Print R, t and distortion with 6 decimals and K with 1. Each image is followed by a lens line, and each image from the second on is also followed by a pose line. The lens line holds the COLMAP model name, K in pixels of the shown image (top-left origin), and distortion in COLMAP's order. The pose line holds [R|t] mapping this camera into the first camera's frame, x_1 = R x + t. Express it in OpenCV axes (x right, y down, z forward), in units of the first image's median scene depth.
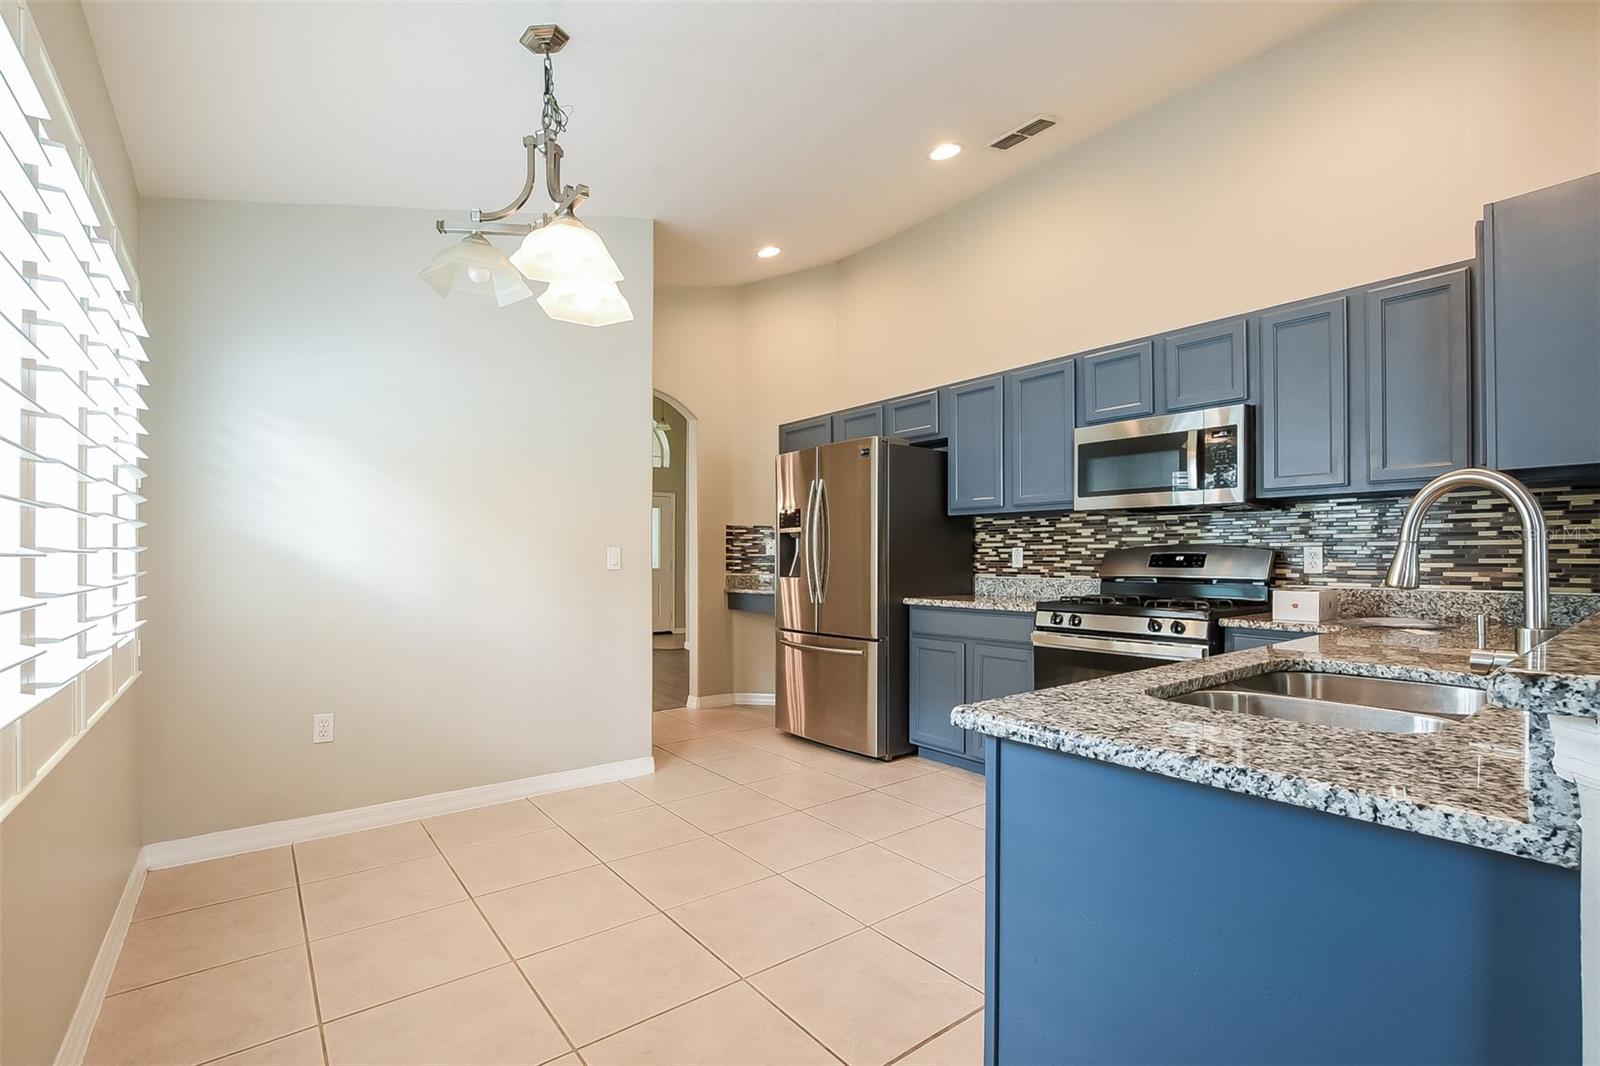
lens RADIAL K [[707.4, 0, 804.9], [0, 707.4, 552.6], [0, 0, 1]] dist [-0.002471, -0.000372]
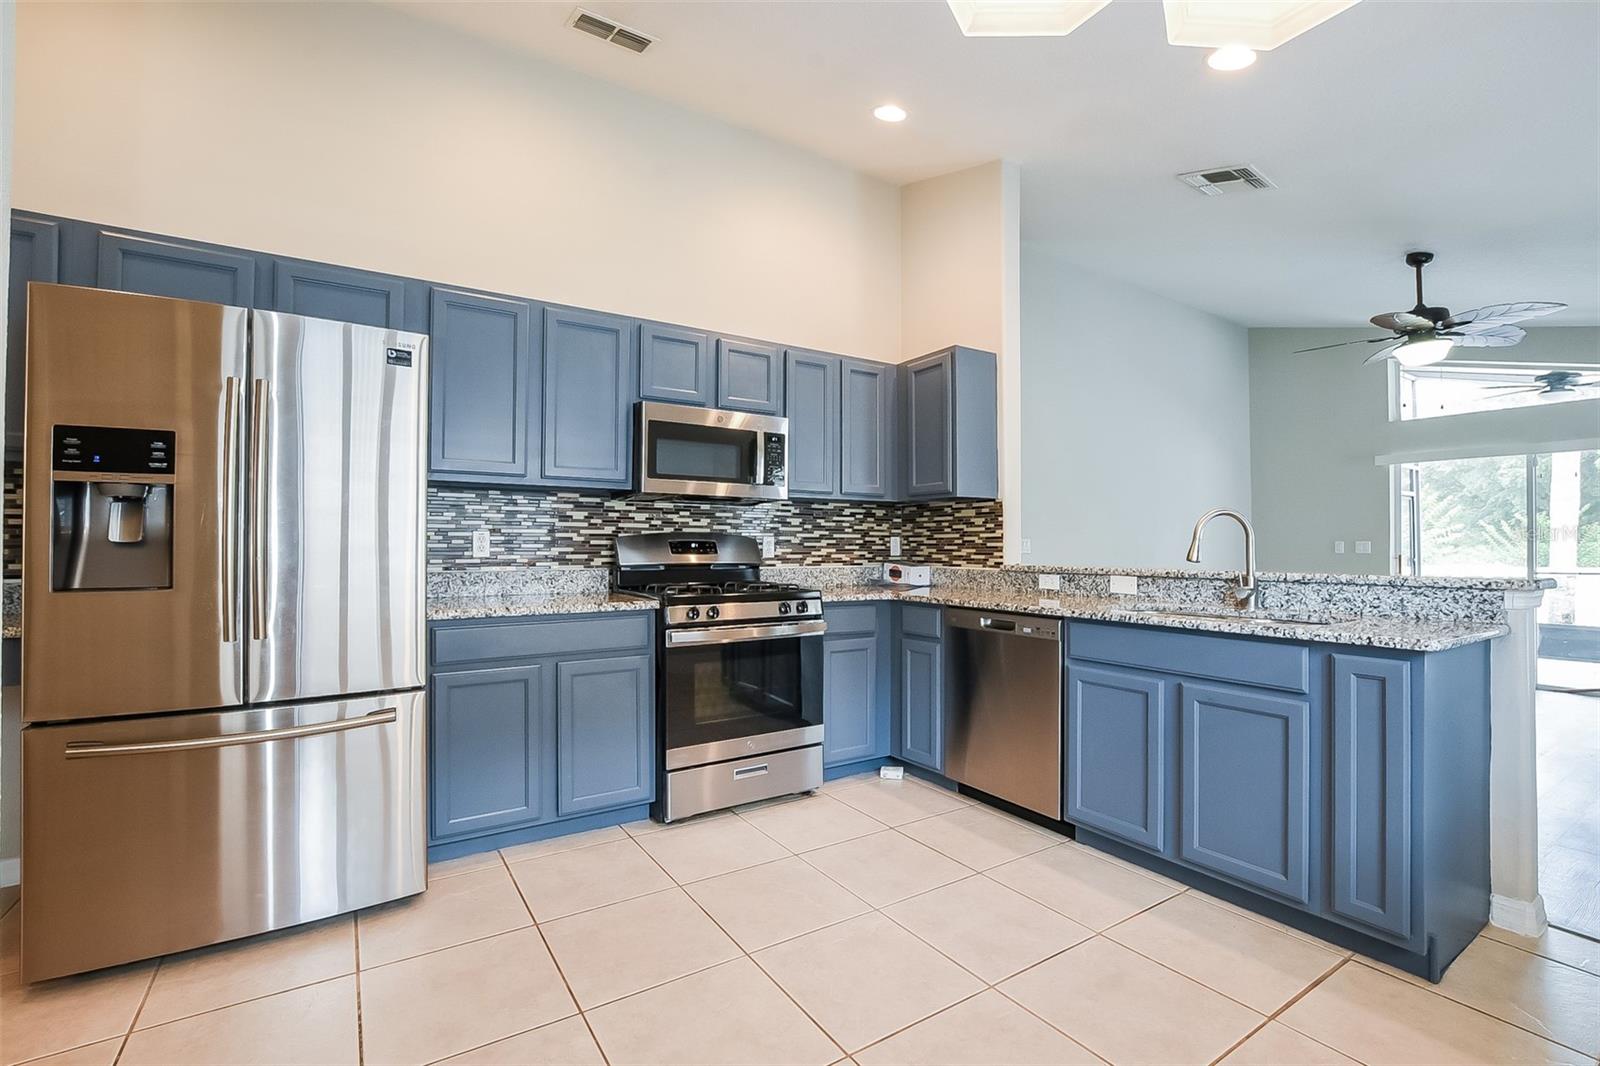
lens RADIAL K [[748.2, 0, 800.0], [0, 748.2, 533.0], [0, 0, 1]] dist [0.000501, 0.000017]
pose [[0.096695, 0.014853, 0.995203, -0.555447], [-0.011418, 0.999839, -0.013813, 0.002932], [-0.995249, -0.010027, 0.096849, 0.719487]]
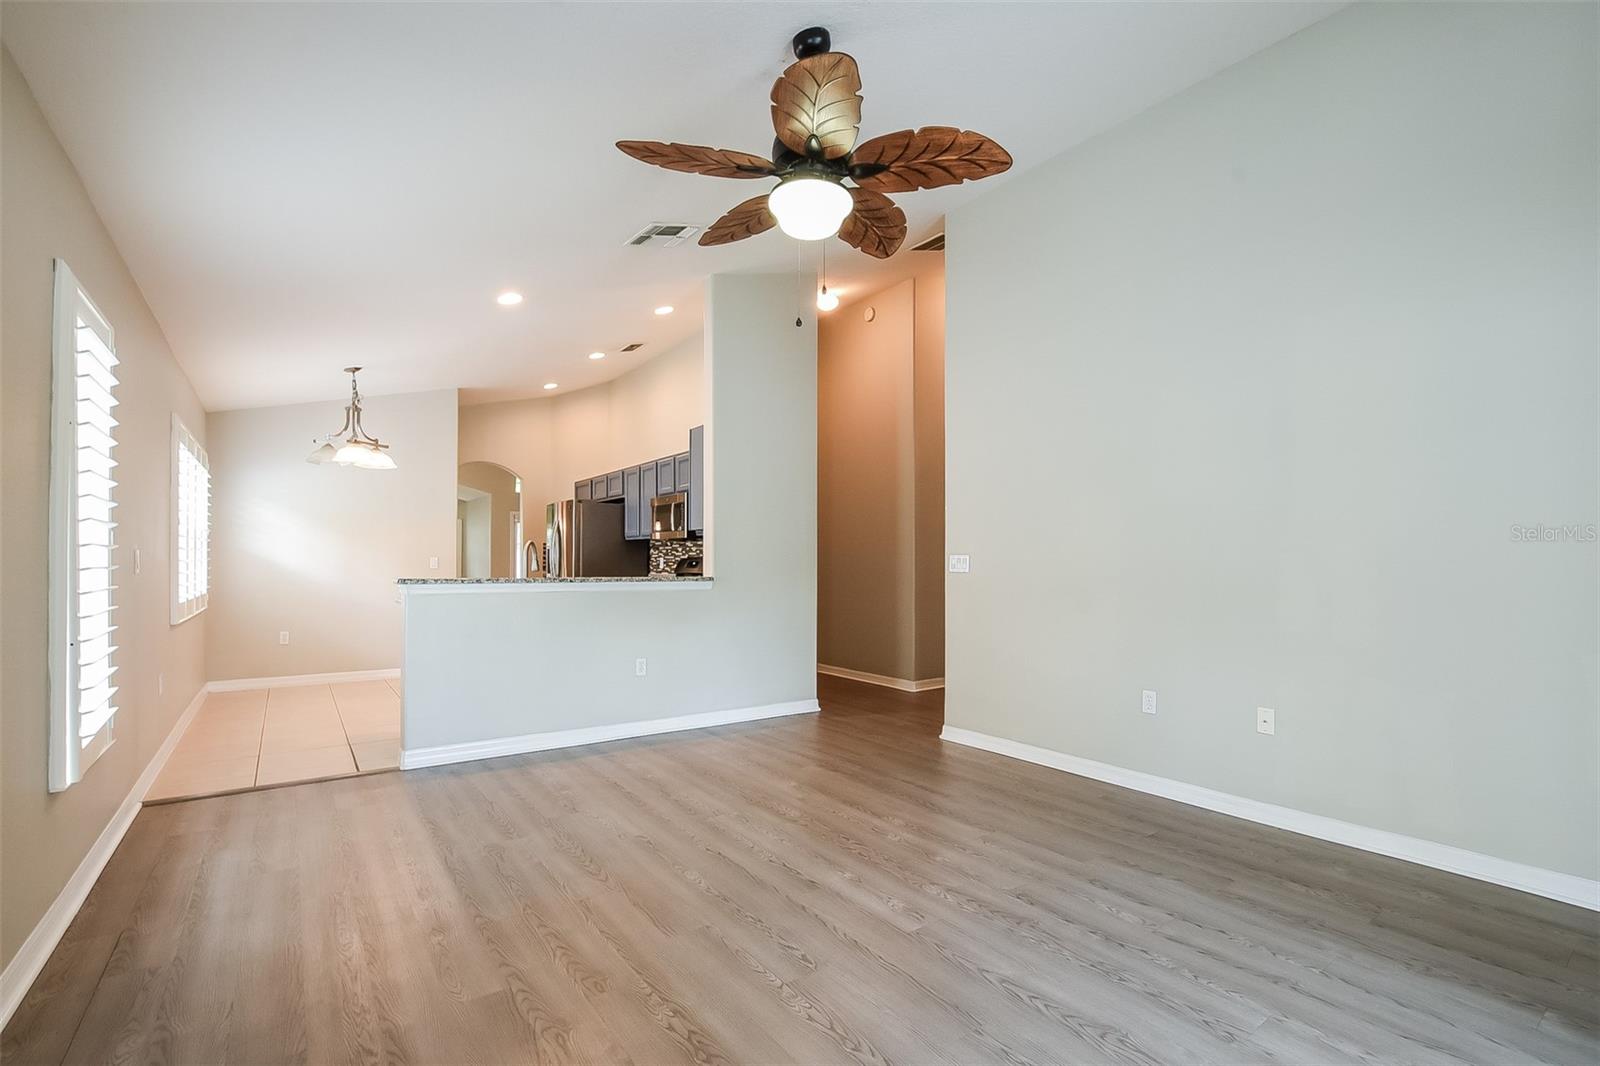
lens RADIAL K [[715.0, 0, 798.9], [0, 715.0, 560.5], [0, 0, 1]] dist [-0.001314, 0.000751]
pose [[0.998872, 0.001596, -0.047456, 0.911249], [-0.001408, 0.999991, 0.003992, -0.008866], [0.047462, -0.003921, 0.998865, -1.024240]]
